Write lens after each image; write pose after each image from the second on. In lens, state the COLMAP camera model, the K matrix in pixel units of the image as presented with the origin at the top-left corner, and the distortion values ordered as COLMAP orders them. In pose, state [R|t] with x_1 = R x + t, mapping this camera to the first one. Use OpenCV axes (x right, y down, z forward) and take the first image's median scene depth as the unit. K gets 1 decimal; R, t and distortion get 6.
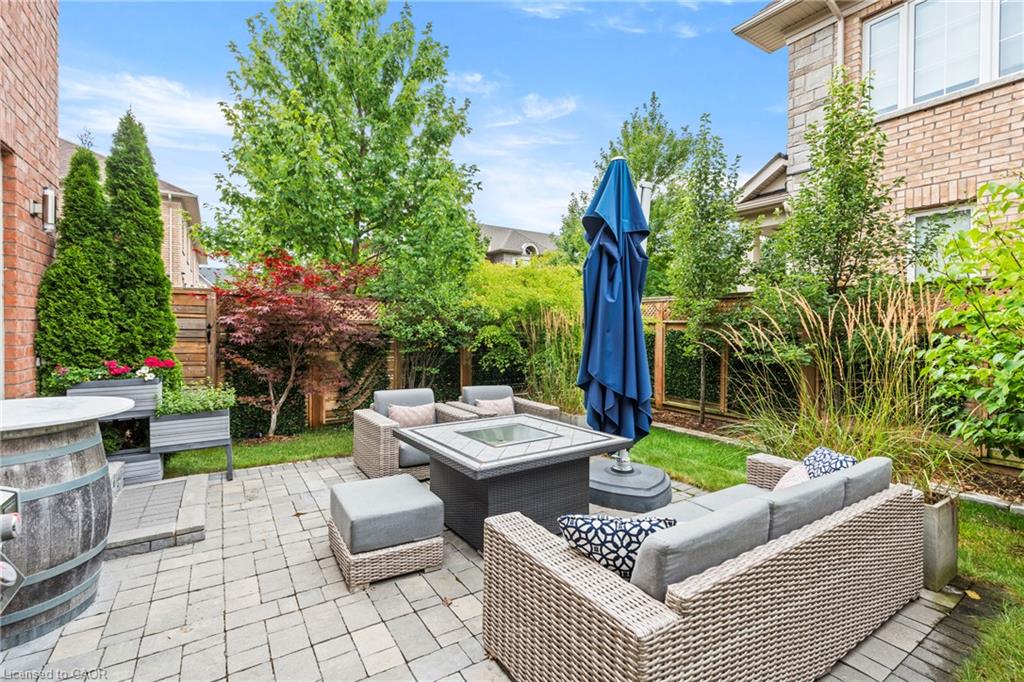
lens RADIAL K [[453.3, 0, 511.4], [0, 453.3, 335.8], [0, 0, 1]] dist [-0.003630, -0.000247]
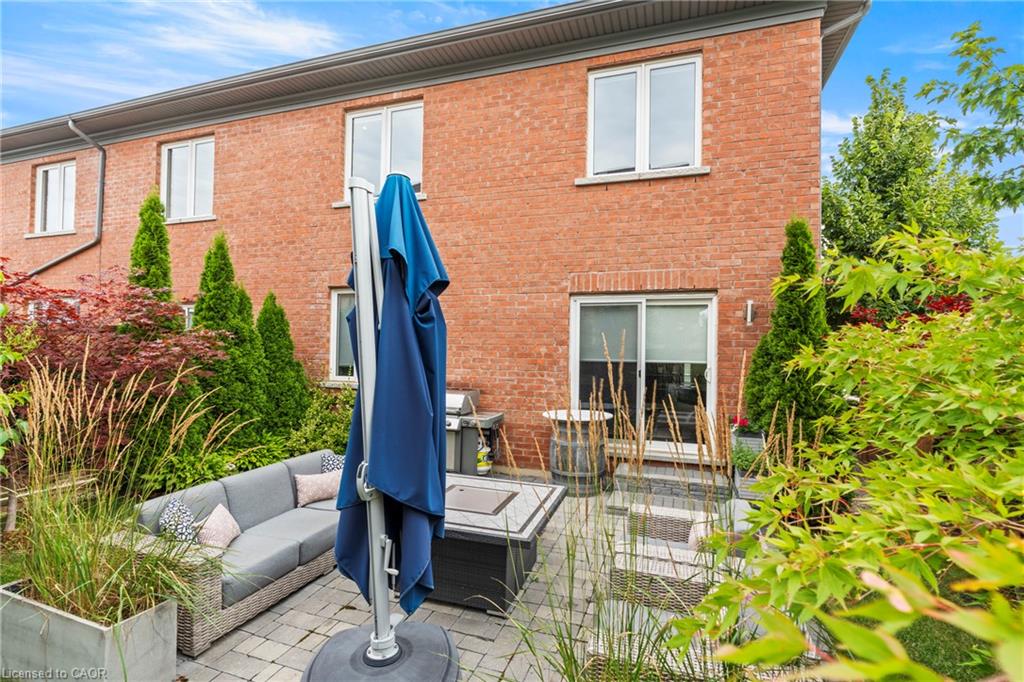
lens RADIAL K [[453.3, 0, 508.8], [0, 453.3, 343.2], [0, 0, 1]] dist [-0.007787, 0.000441]
pose [[-0.771564, -0.025576, -0.635637, 0.545934], [-0.032349, 0.999476, -0.000950, -0.137110], [0.635329, 0.019830, -0.771987, 1.550651]]
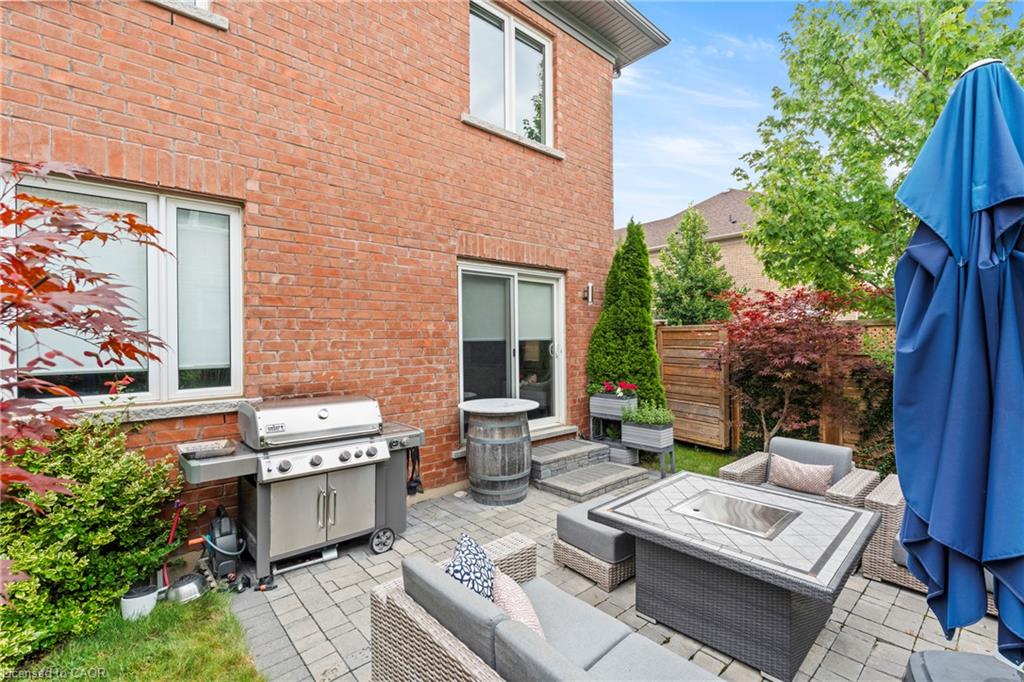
lens RADIAL K [[453.3, 0, 508.8], [0, 453.3, 343.2], [0, 0, 1]] dist [-0.007787, 0.000441]
pose [[0.139617, -0.000853, -0.990205, 0.641445], [-0.005464, 0.999984, -0.001632, -0.075461], [0.990190, 0.005638, 0.139610, 0.403467]]
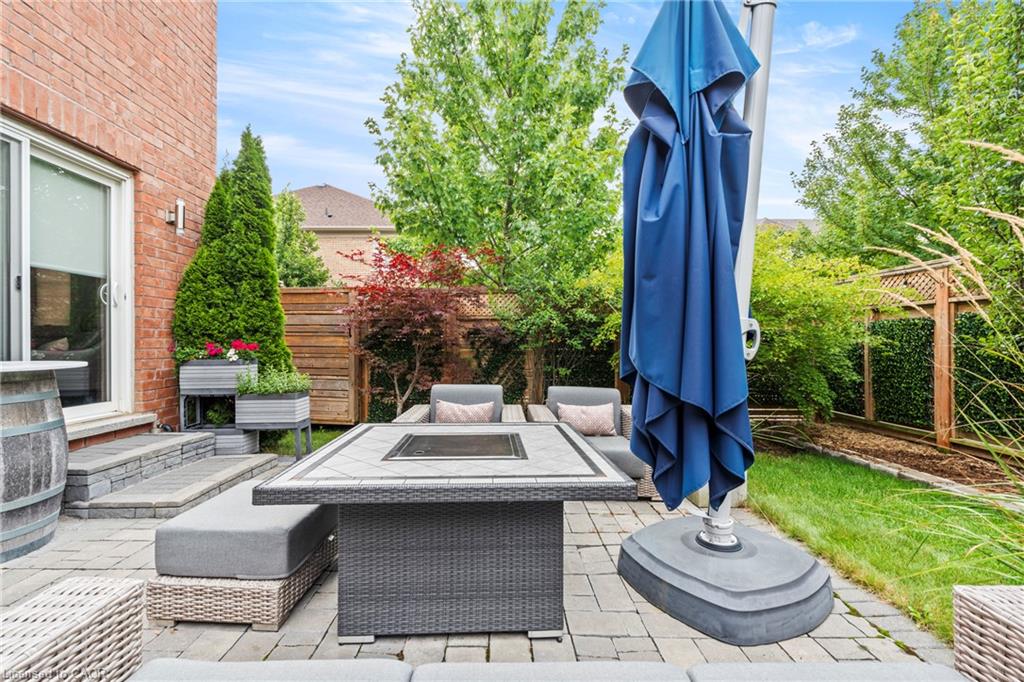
lens RADIAL K [[453.3, 0, 508.8], [0, 453.3, 343.2], [0, 0, 1]] dist [-0.007787, 0.000441]
pose [[0.844426, -0.008418, -0.535606, 0.333993], [-0.001490, 0.999836, -0.018062, 0.071866], [0.535670, 0.016050, 0.844275, 0.423314]]
